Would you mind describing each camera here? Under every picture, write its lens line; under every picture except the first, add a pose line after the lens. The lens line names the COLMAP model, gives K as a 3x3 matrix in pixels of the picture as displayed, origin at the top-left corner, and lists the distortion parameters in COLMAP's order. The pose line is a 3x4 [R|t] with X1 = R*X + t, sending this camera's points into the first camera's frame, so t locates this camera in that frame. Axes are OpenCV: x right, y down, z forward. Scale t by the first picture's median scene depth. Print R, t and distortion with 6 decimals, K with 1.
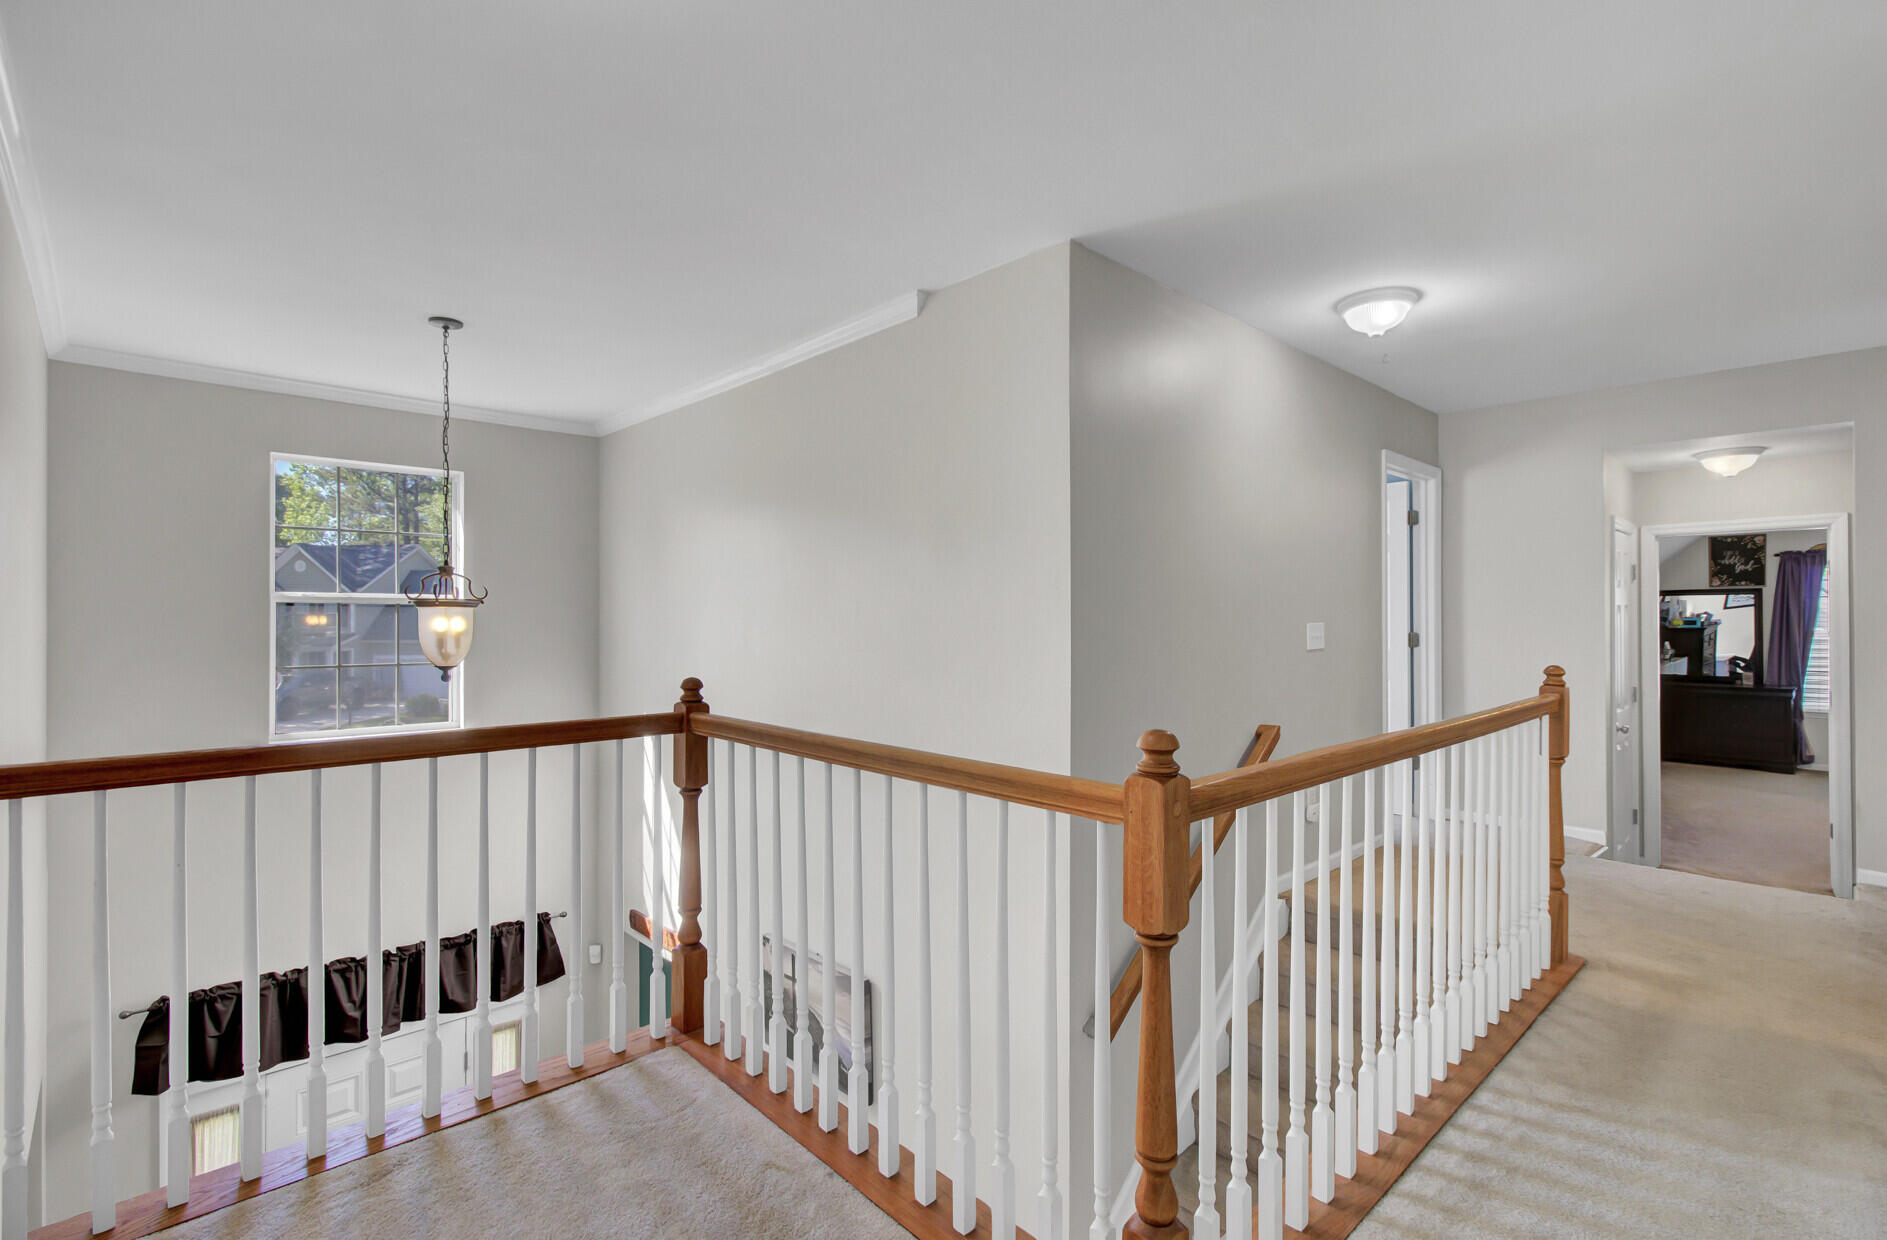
lens RADIAL K [[880.4, 0, 940.7], [0, 880.4, 610.9], [0, 0, 1]] dist [-0.013383, 0.002081]
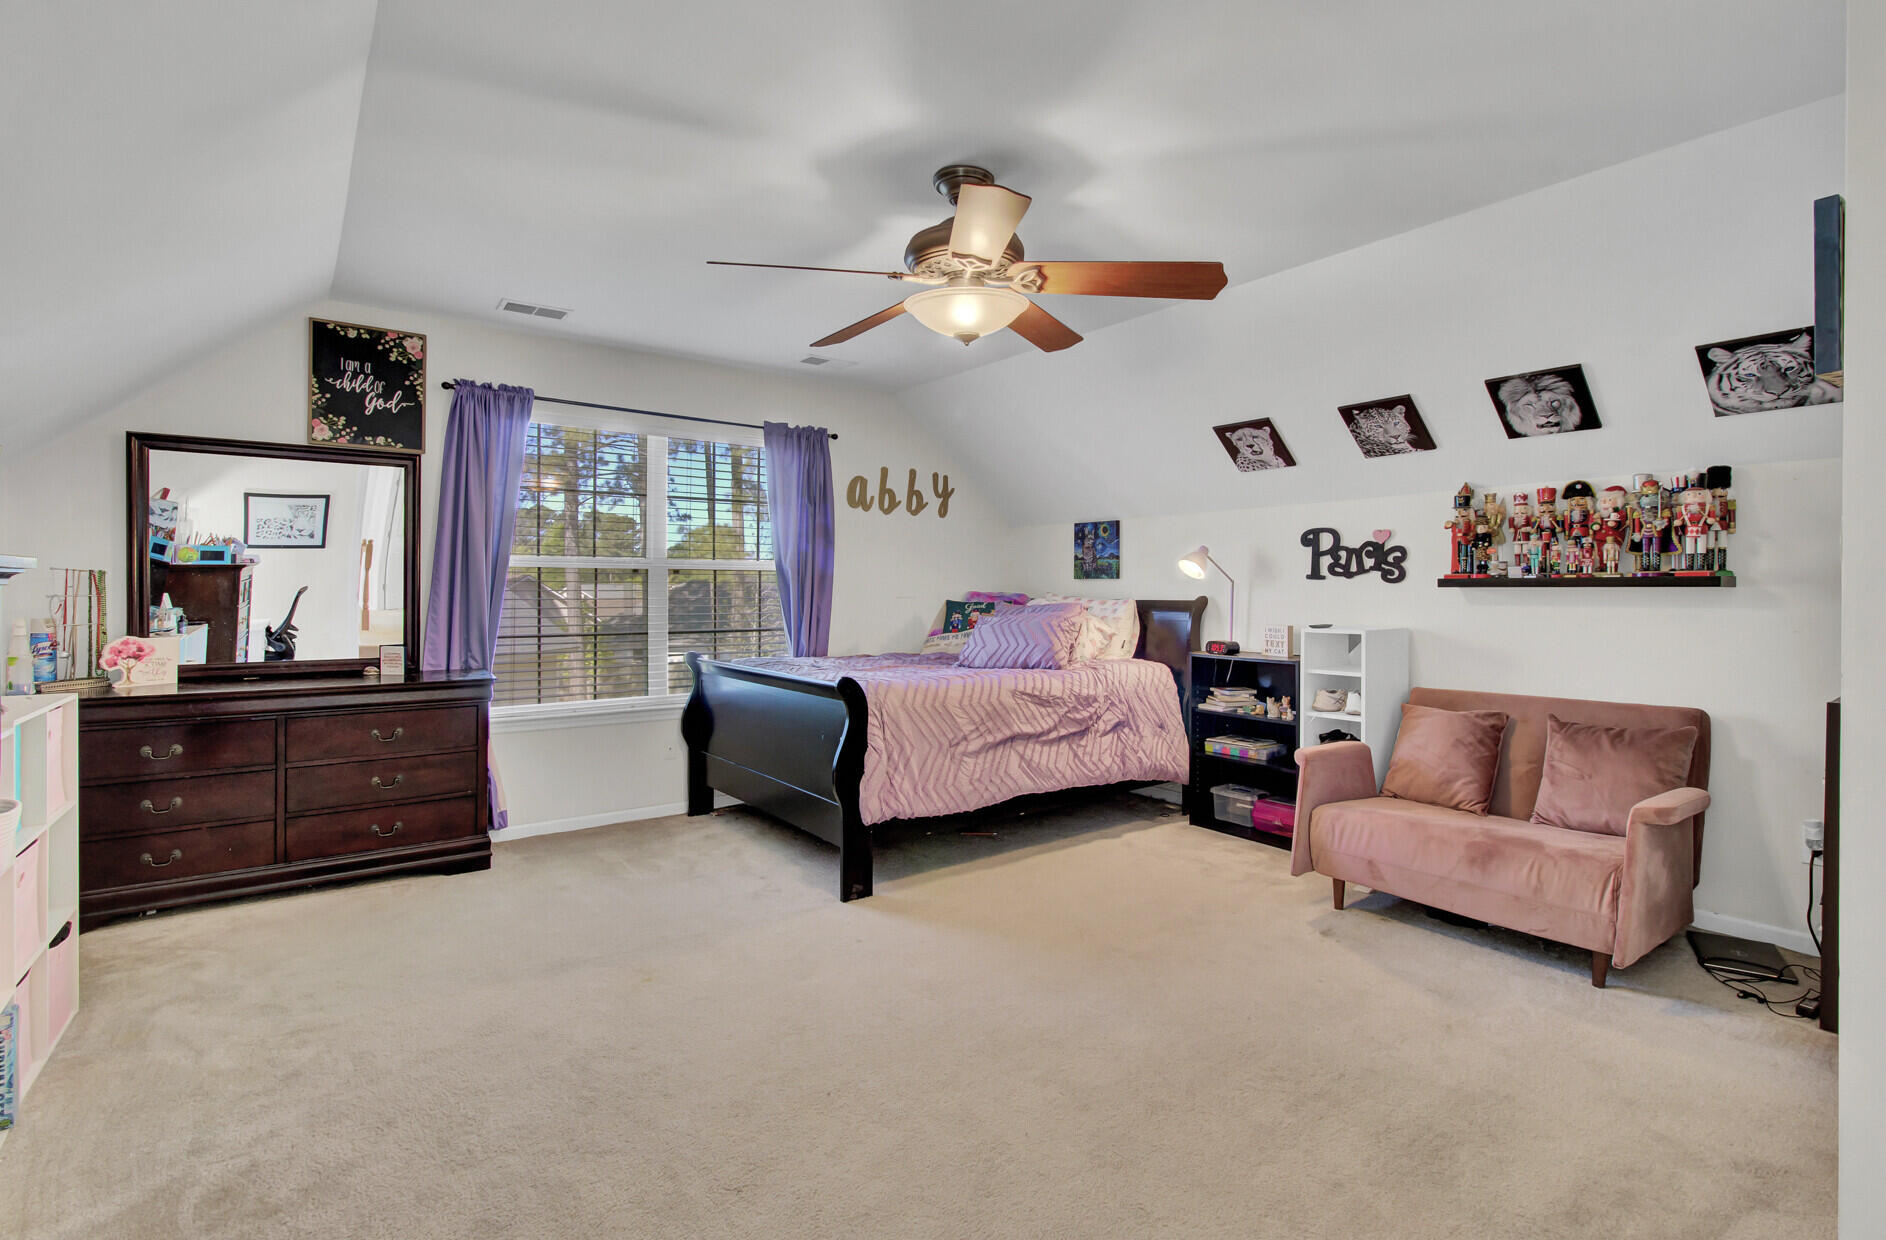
lens RADIAL K [[880.0, 0, 940.5], [0, 880.0, 602.4], [0, 0, 1]] dist [-0.013383, 0.002081]
pose [[0.106303, 0.000401, 0.994334, 0.520878], [-0.008486, 0.999964, 0.000504, 0.045500], [-0.994298, -0.008492, 0.106302, 0.678619]]
